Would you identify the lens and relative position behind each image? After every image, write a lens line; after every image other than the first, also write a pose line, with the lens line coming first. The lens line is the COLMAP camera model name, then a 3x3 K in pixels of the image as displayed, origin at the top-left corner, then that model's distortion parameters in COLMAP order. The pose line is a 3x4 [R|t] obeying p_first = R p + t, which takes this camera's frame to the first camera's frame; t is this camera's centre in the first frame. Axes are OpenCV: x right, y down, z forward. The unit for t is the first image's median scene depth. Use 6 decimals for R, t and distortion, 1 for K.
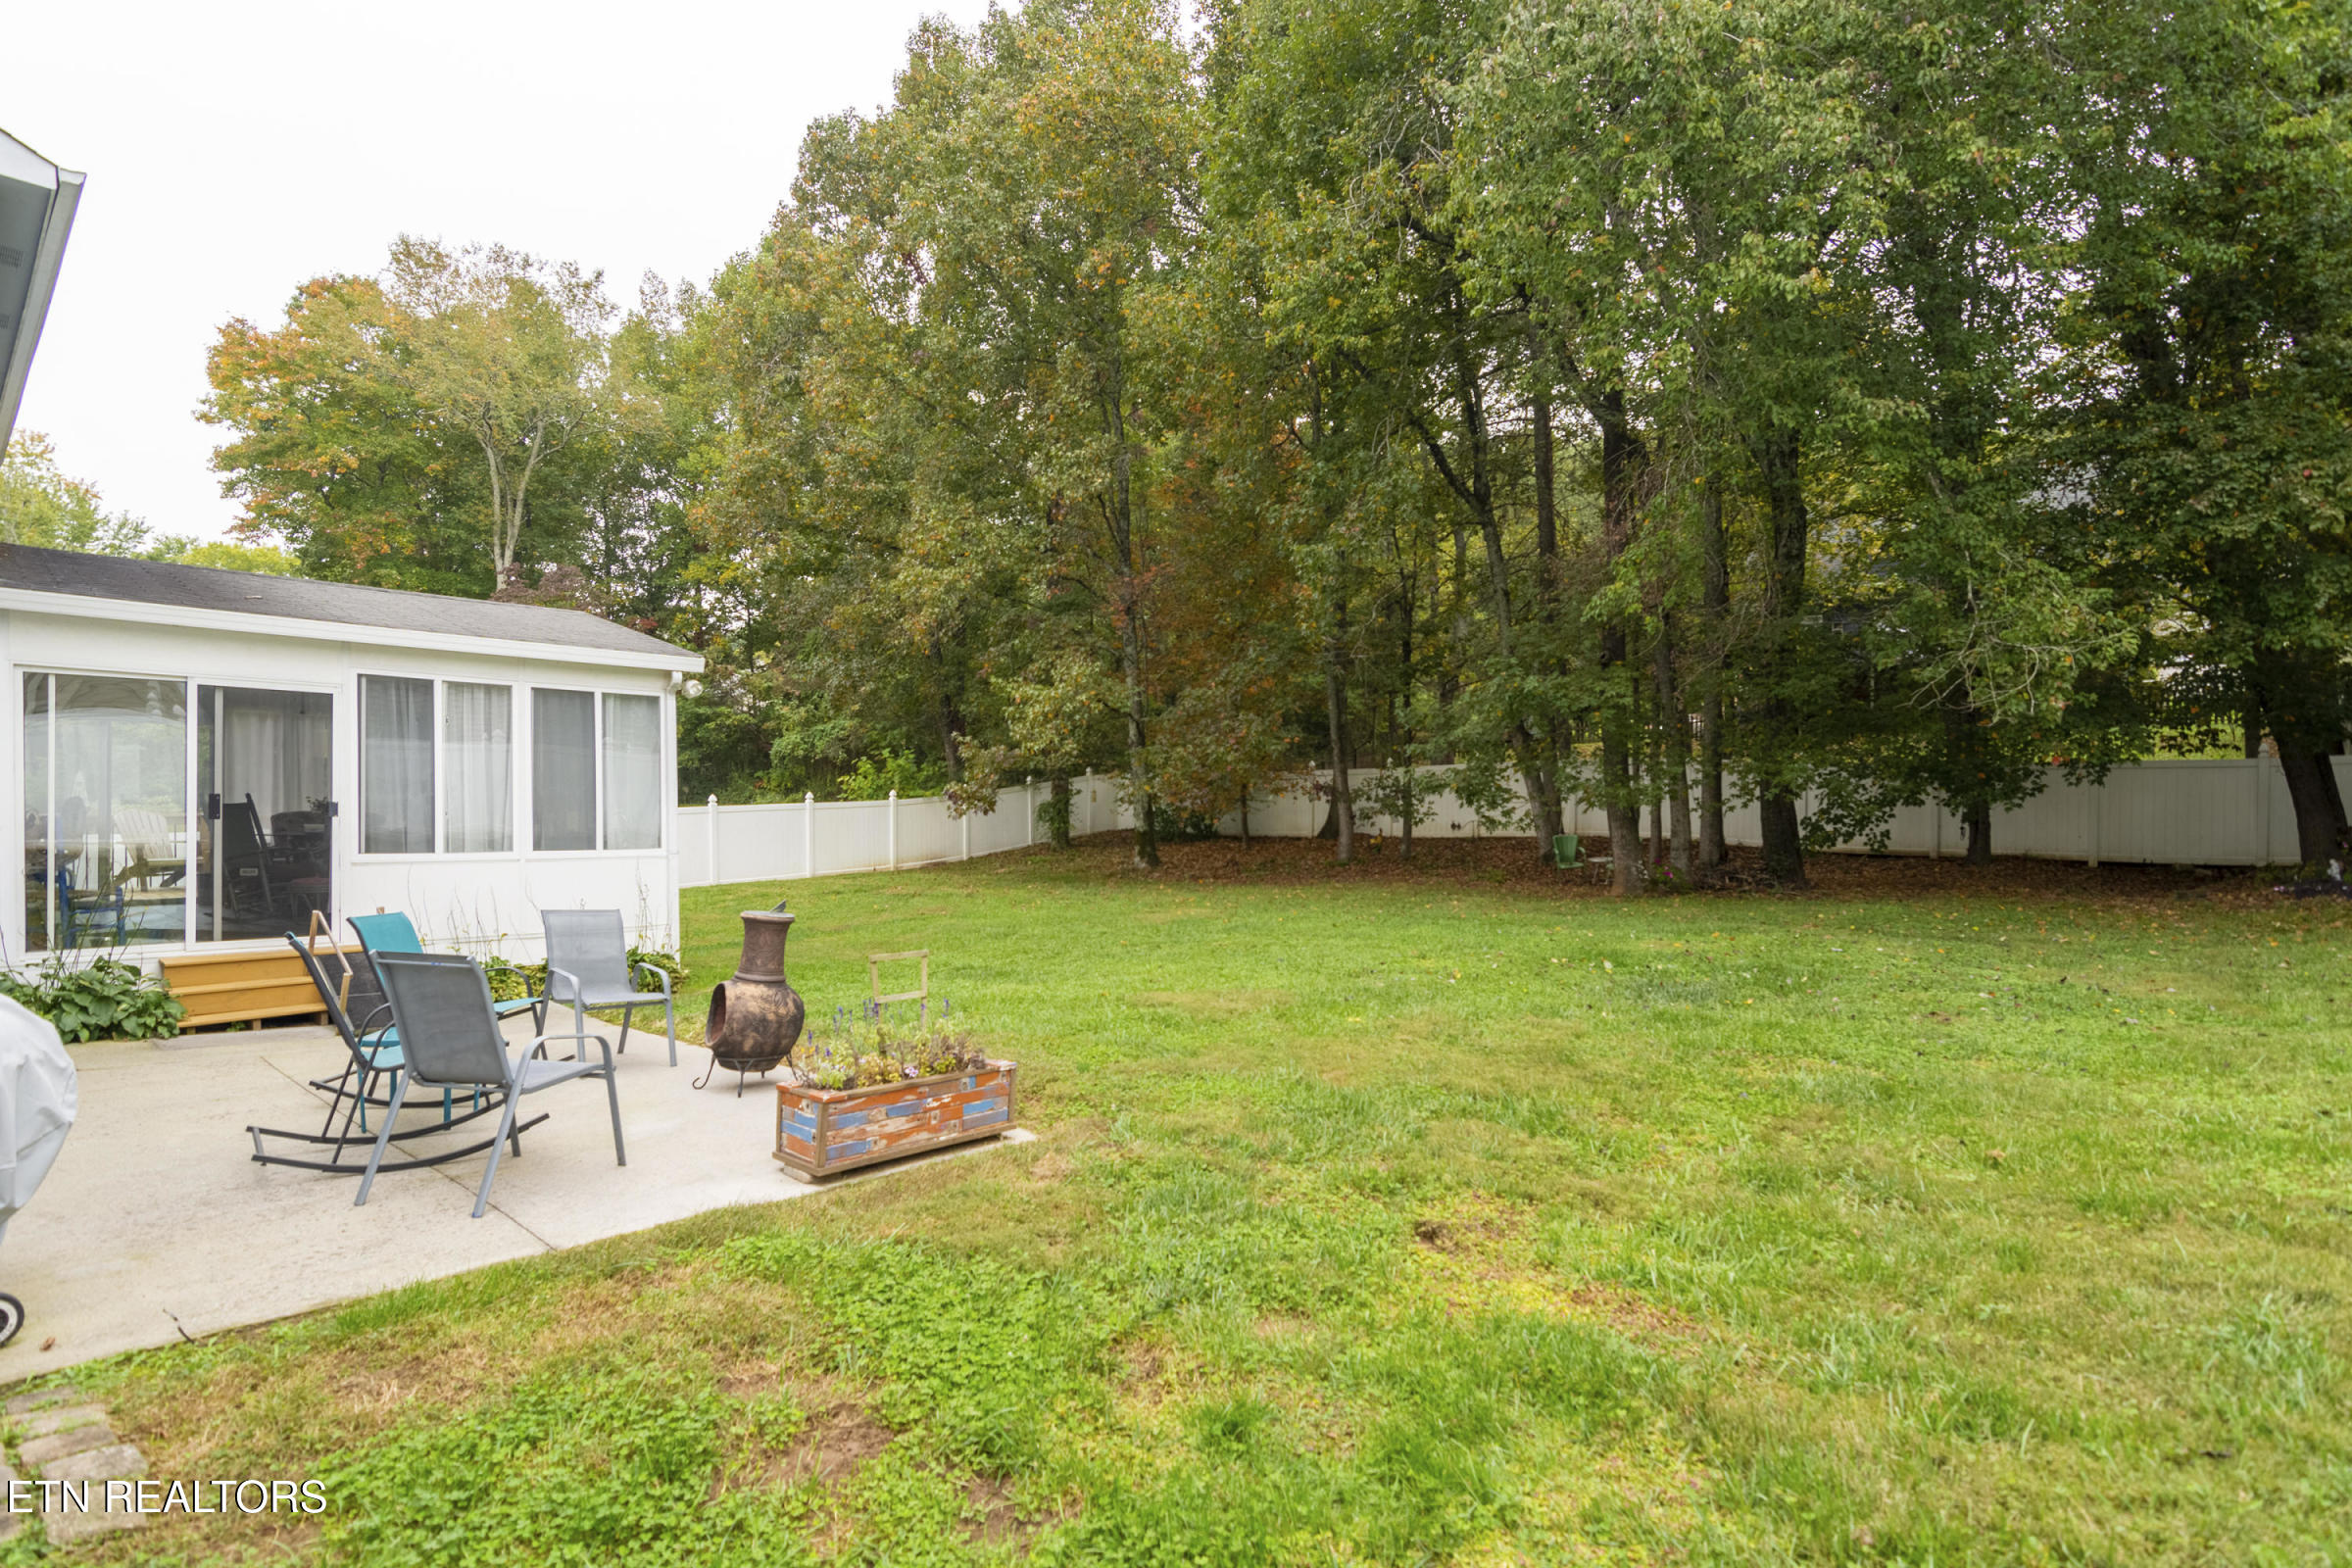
lens RADIAL K [[1121.9, 0, 1176.0], [0, 1121.9, 784.0], [0, 0, 1]] dist [-0.004374, -0.000337]
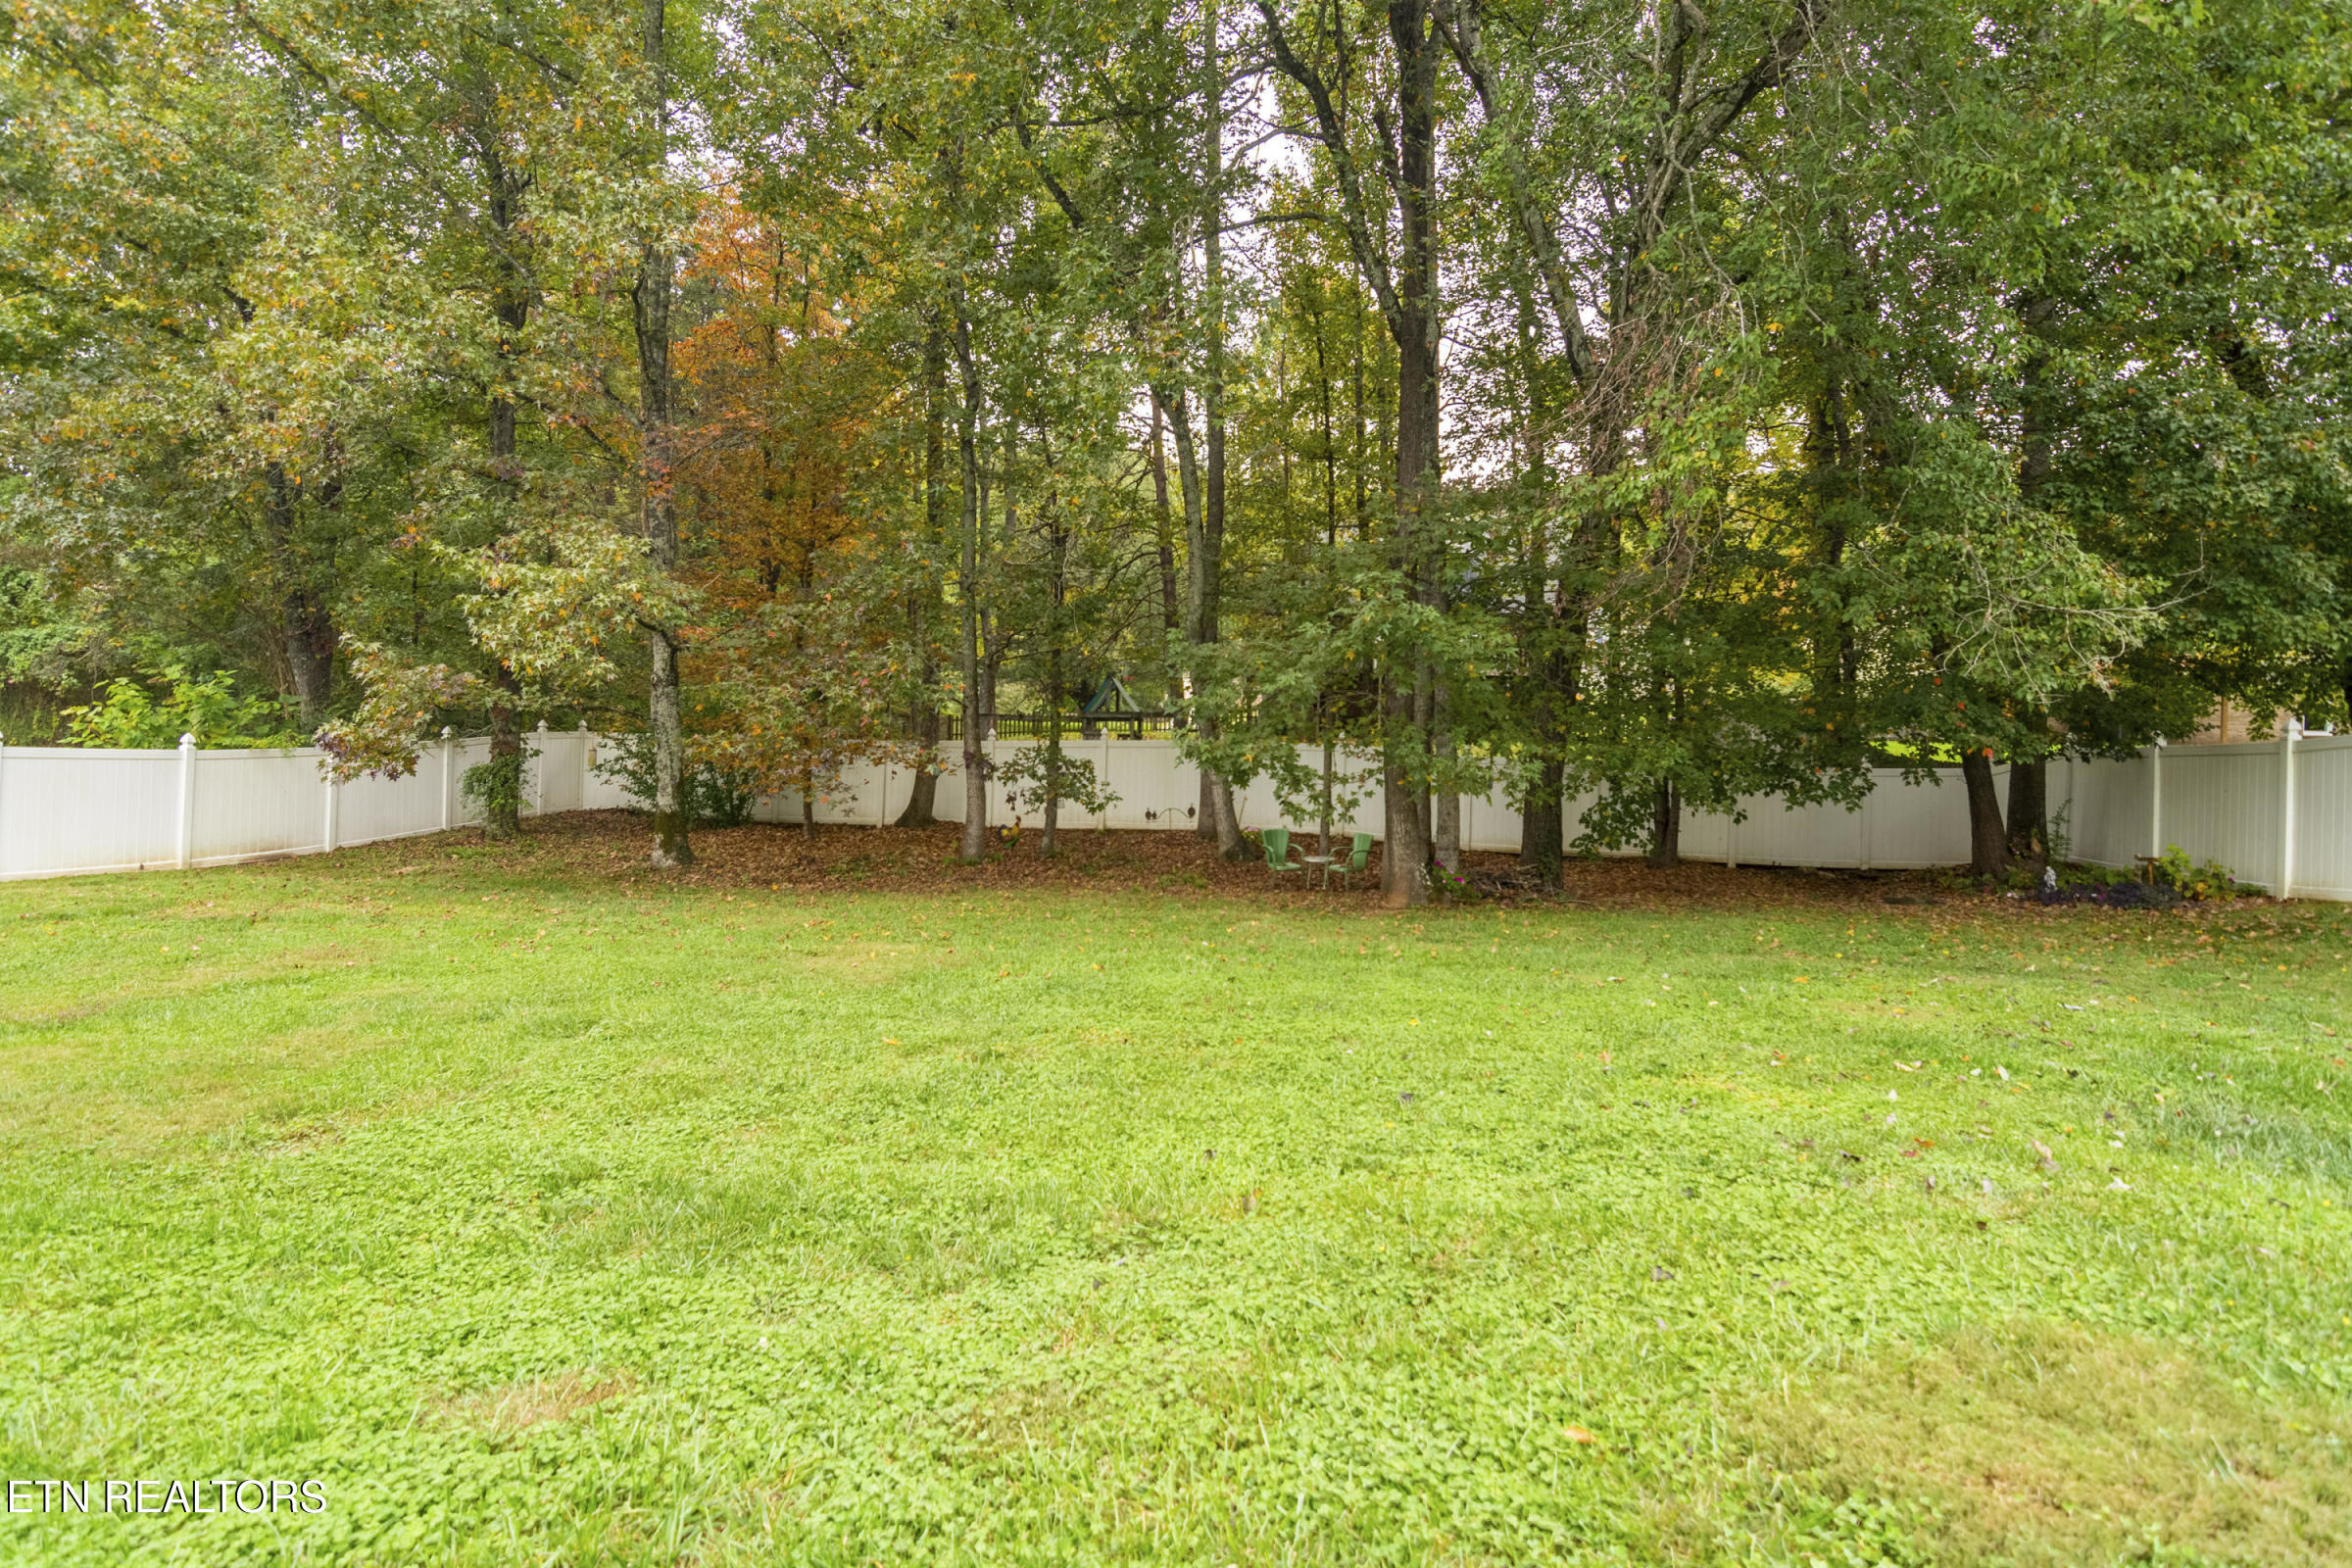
lens RADIAL K [[1121.9, 0, 1176.0], [0, 1121.9, 784.0], [0, 0, 1]] dist [-0.004374, -0.000337]
pose [[0.876786, 0.035241, 0.479588, -0.078112], [-0.039618, 0.999214, -0.000993, 0.012149], [-0.479246, -0.018129, 0.877493, 0.233440]]
